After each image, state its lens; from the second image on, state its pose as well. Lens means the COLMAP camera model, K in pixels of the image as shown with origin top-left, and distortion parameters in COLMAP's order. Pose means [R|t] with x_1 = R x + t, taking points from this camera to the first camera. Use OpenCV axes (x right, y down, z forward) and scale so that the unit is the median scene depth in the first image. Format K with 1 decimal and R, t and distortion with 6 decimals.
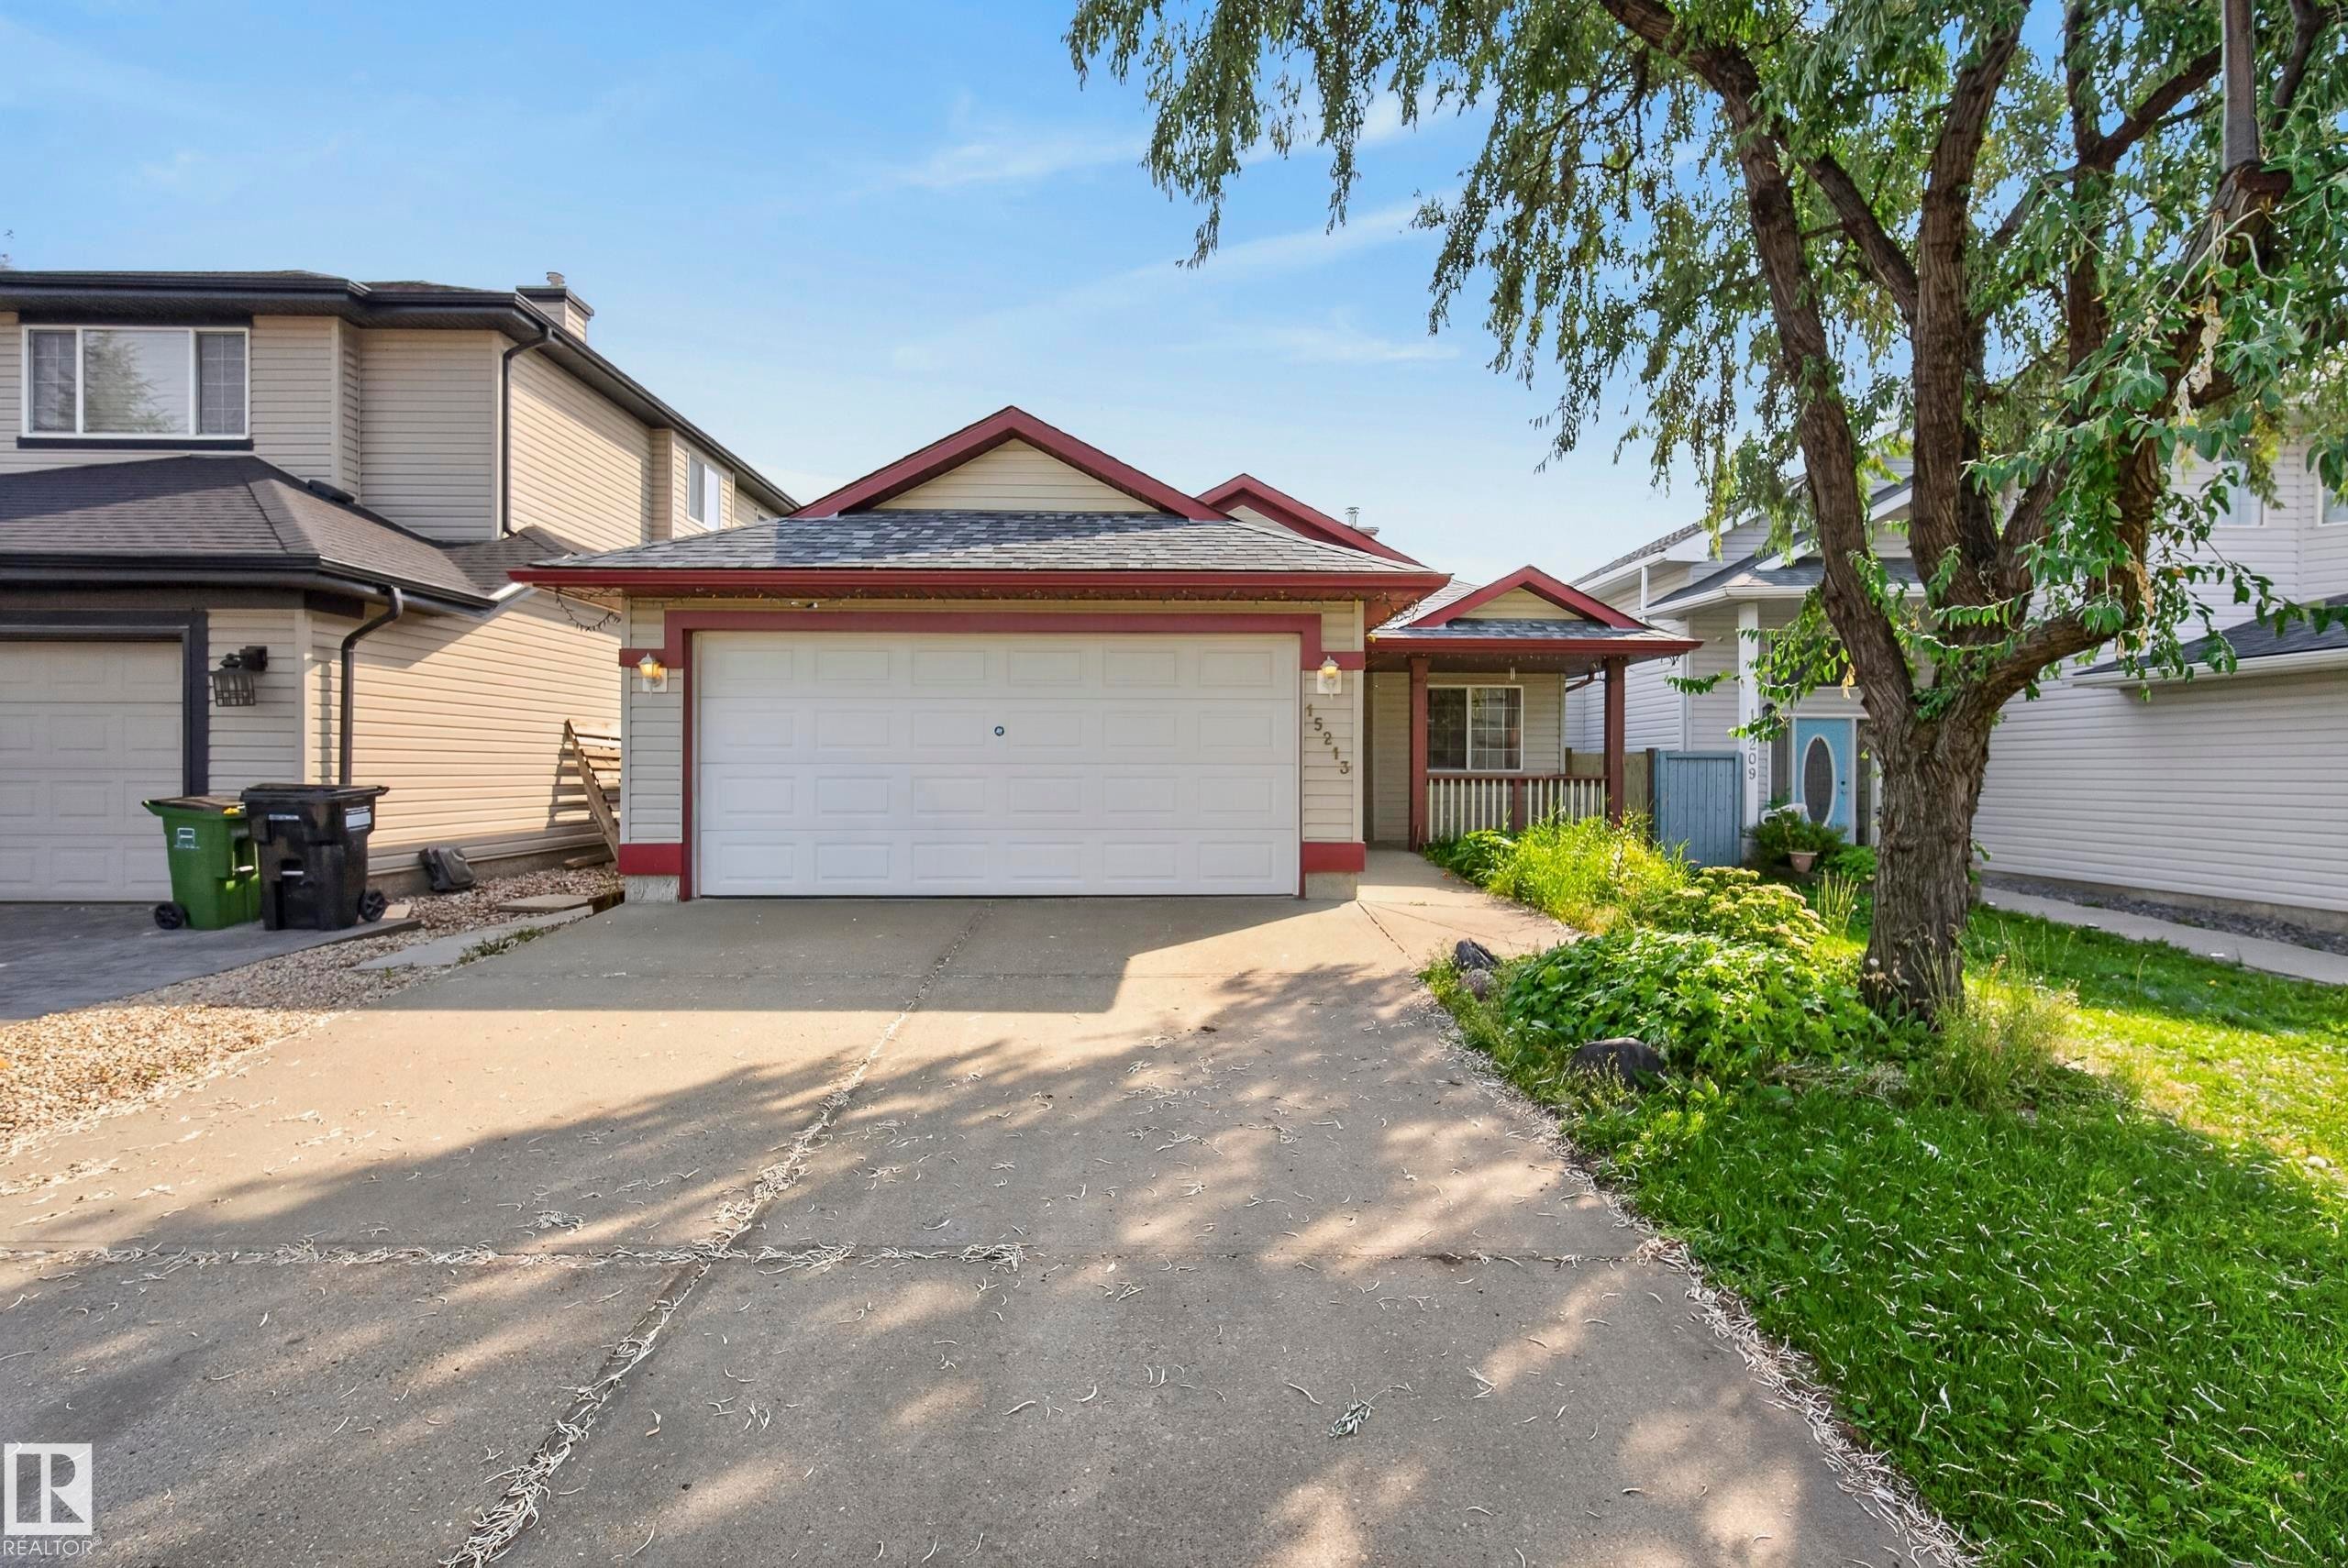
lens RADIAL K [[1020.0, 0, 1170.4], [0, 1020.0, 778.5], [0, 0, 1]] dist [-0.010986, 0.002577]
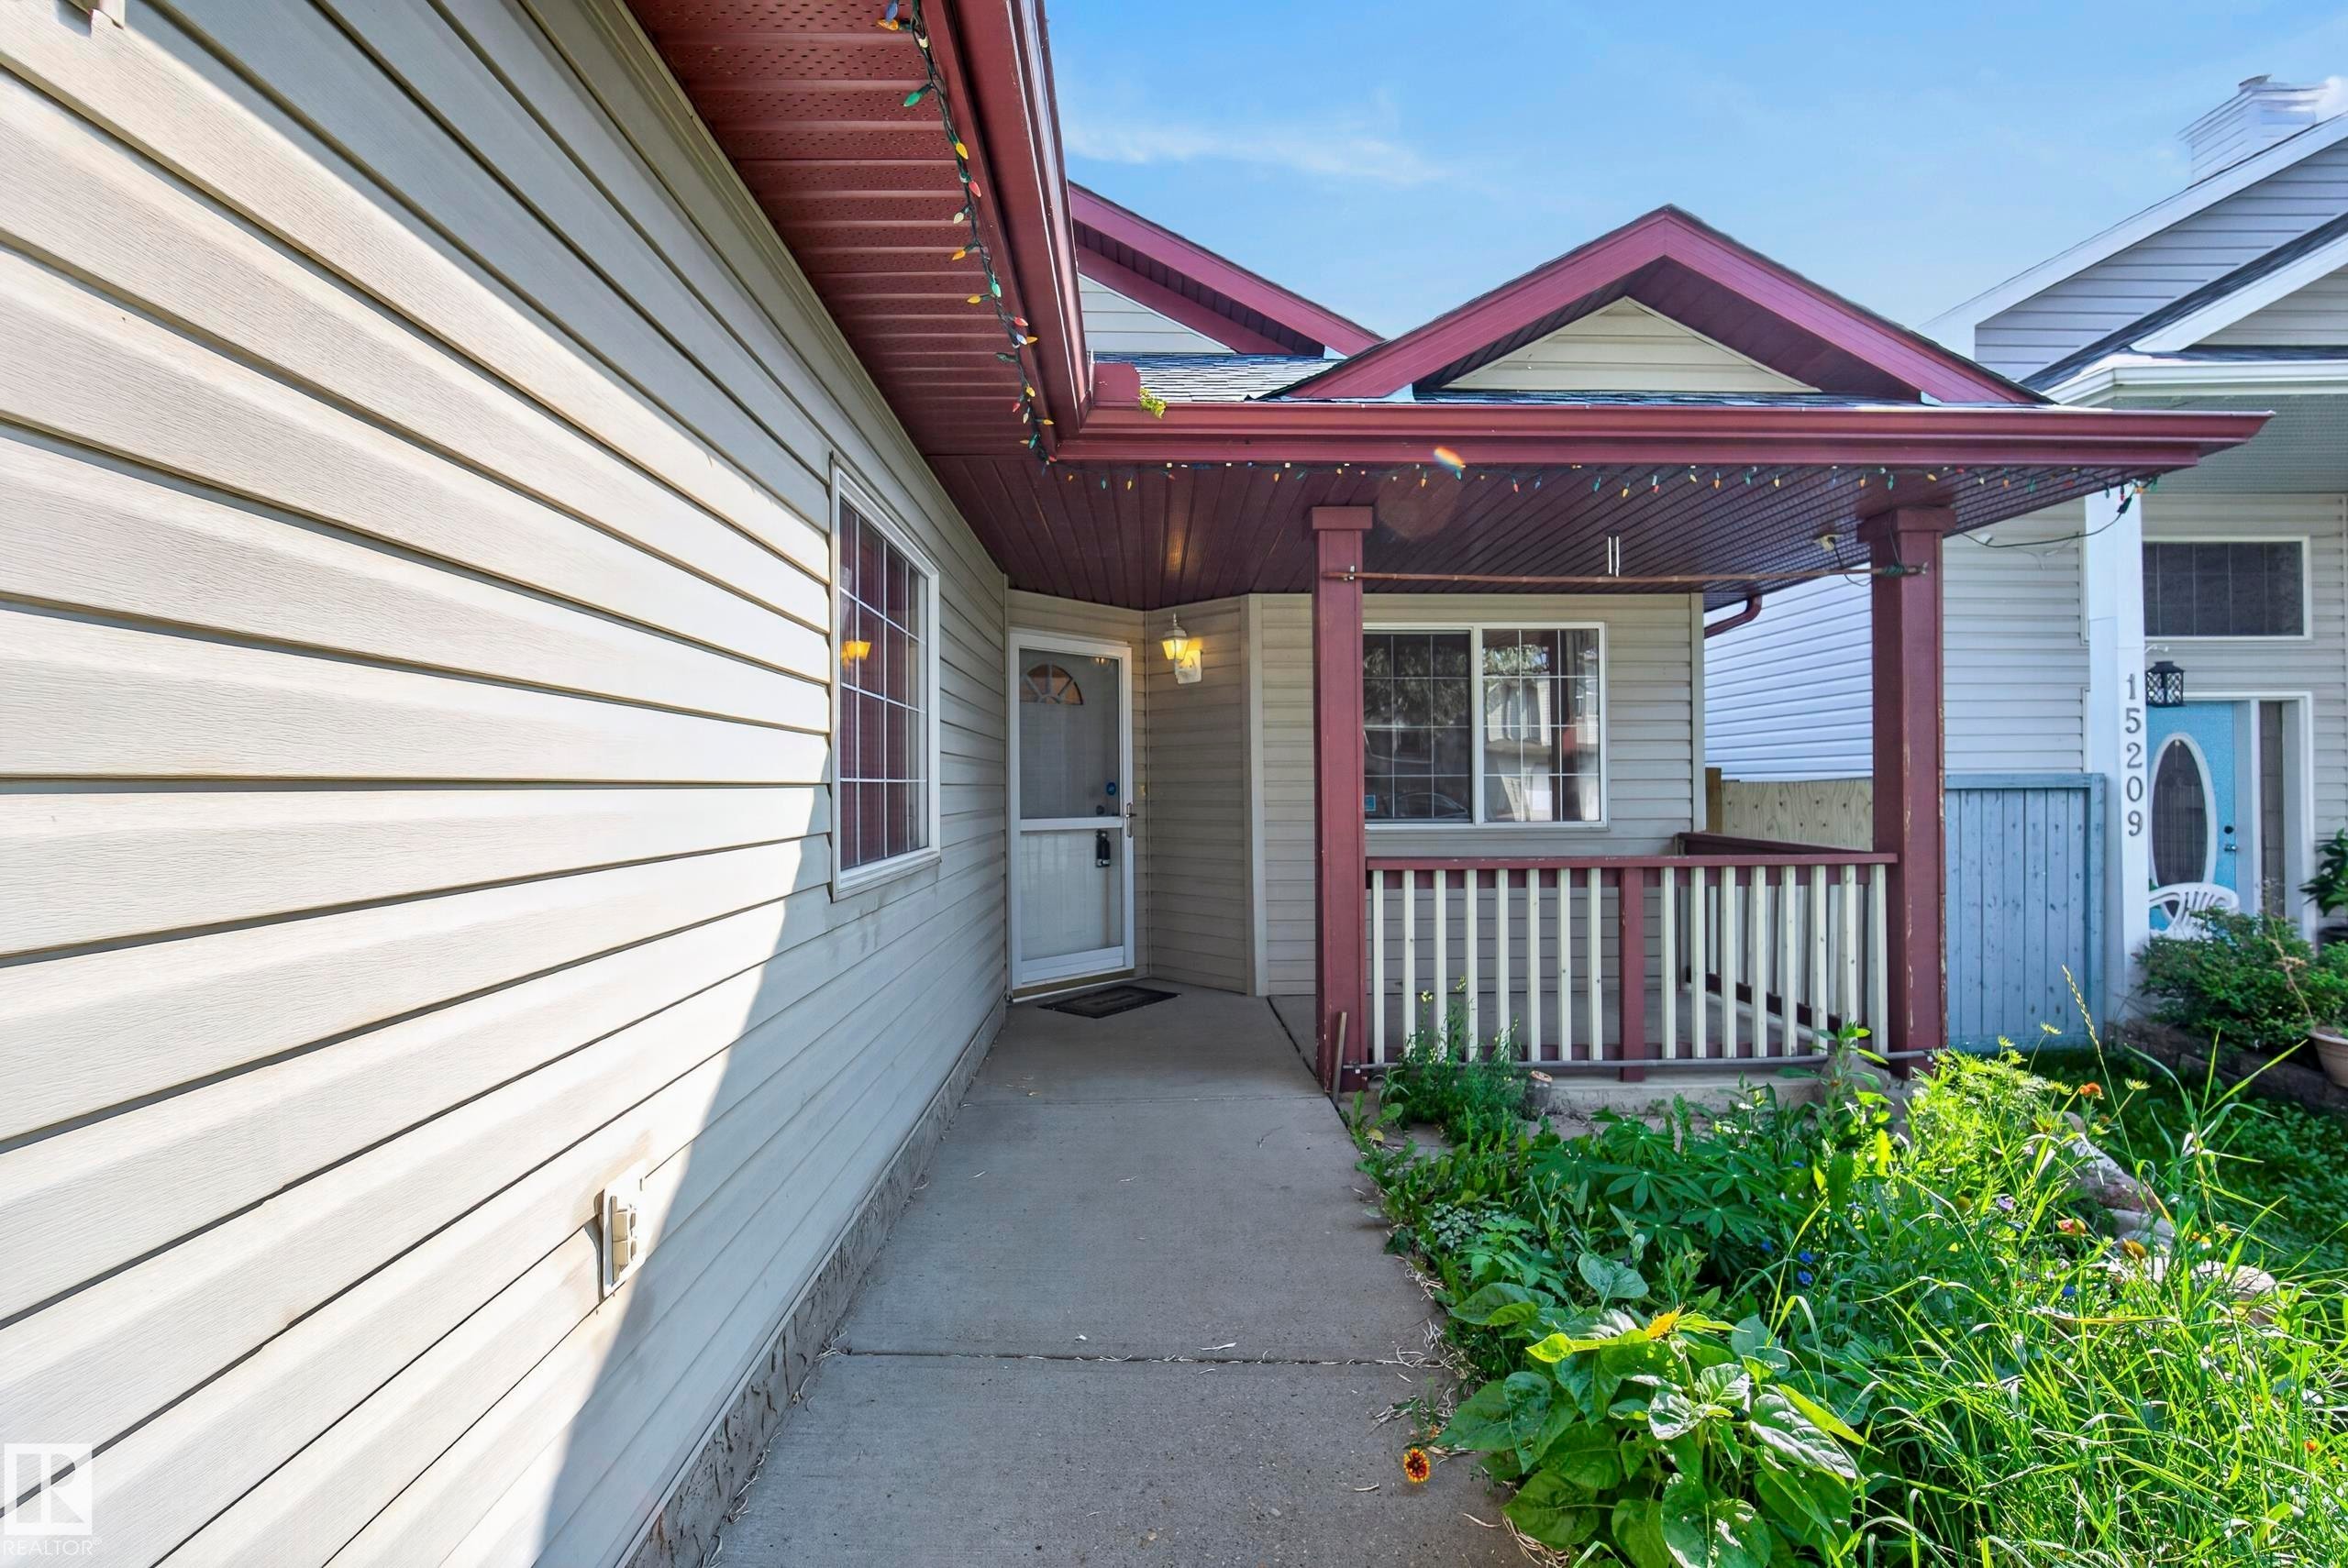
lens RADIAL K [[1020.0, 0, 1180.4], [0, 1020.0, 785.1], [0, 0, 1]] dist [-0.010986, 0.002577]
pose [[0.999686, -0.011884, 0.022054, 0.278655], [0.012114, 0.999873, -0.010322, -0.036994], [-0.021928, 0.010586, 0.999703, 1.008664]]
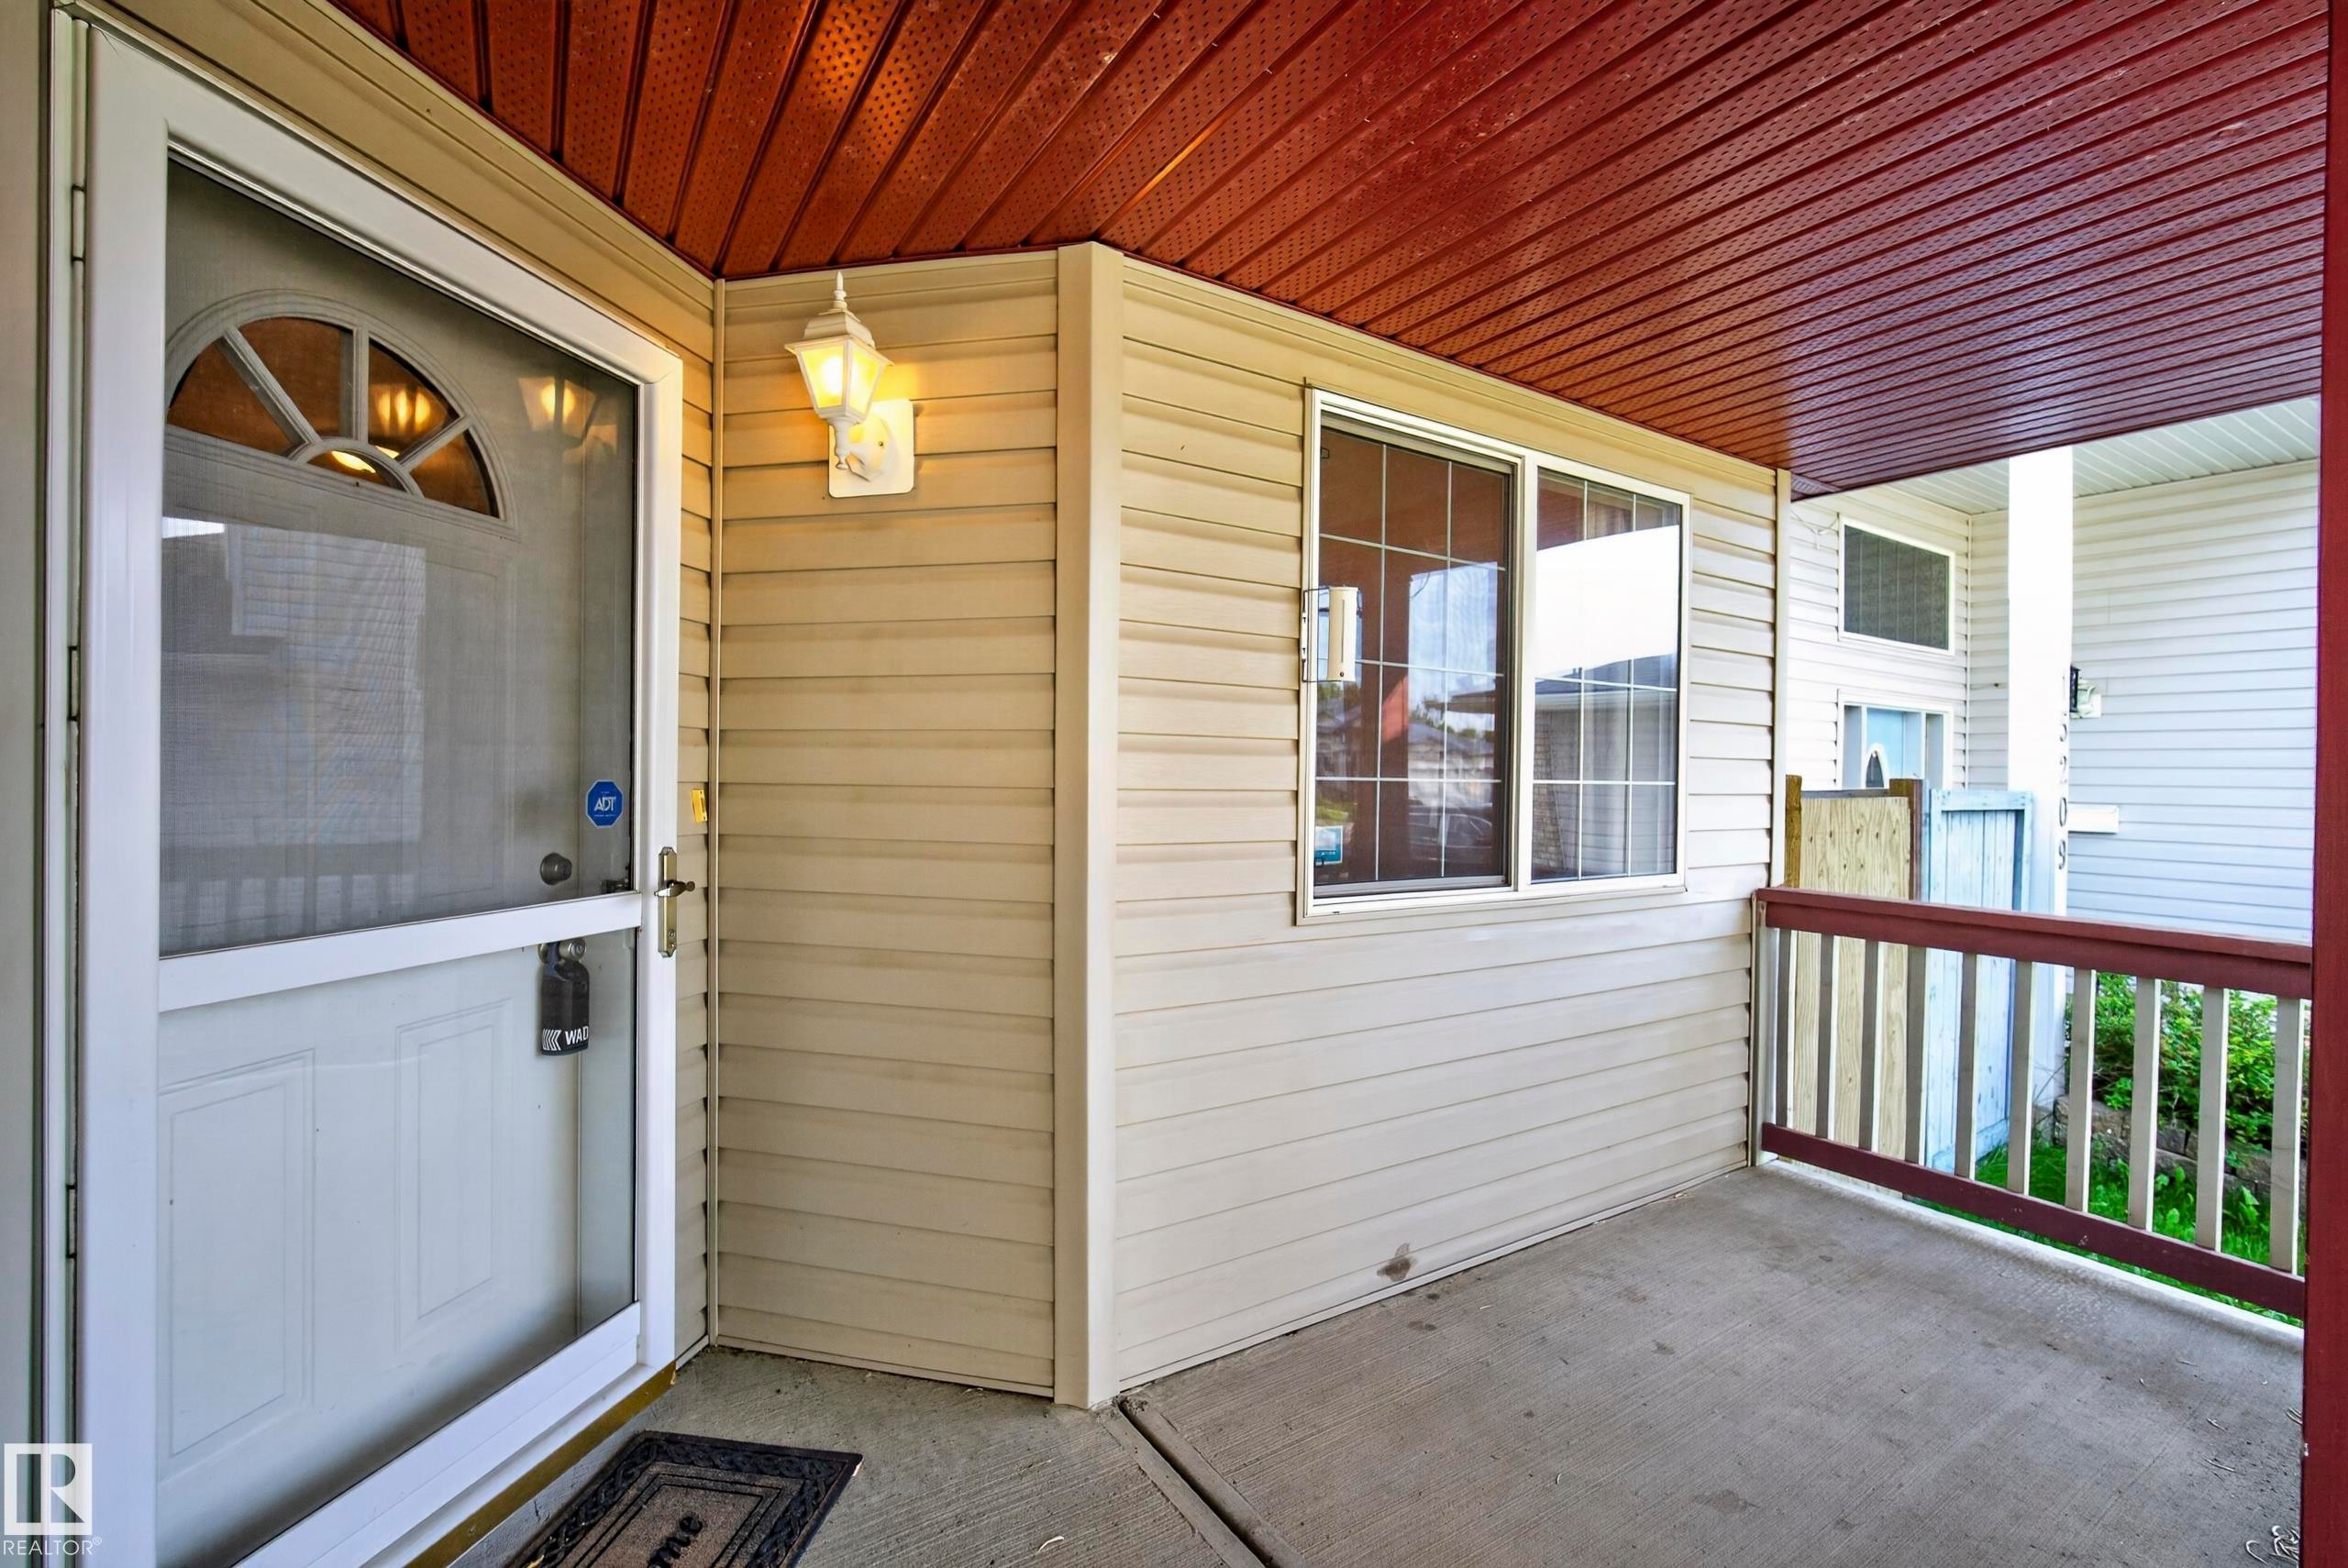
lens RADIAL K [[1020.0, 0, 1174.5], [0, 1020.0, 778.0], [0, 0, 1]] dist [-0.010986, 0.002577]
pose [[0.843482, 0.005764, 0.537126, 0.228764], [-0.007935, 0.999967, 0.001730, -0.049806], [-0.537098, -0.005721, 0.843500, 1.507527]]
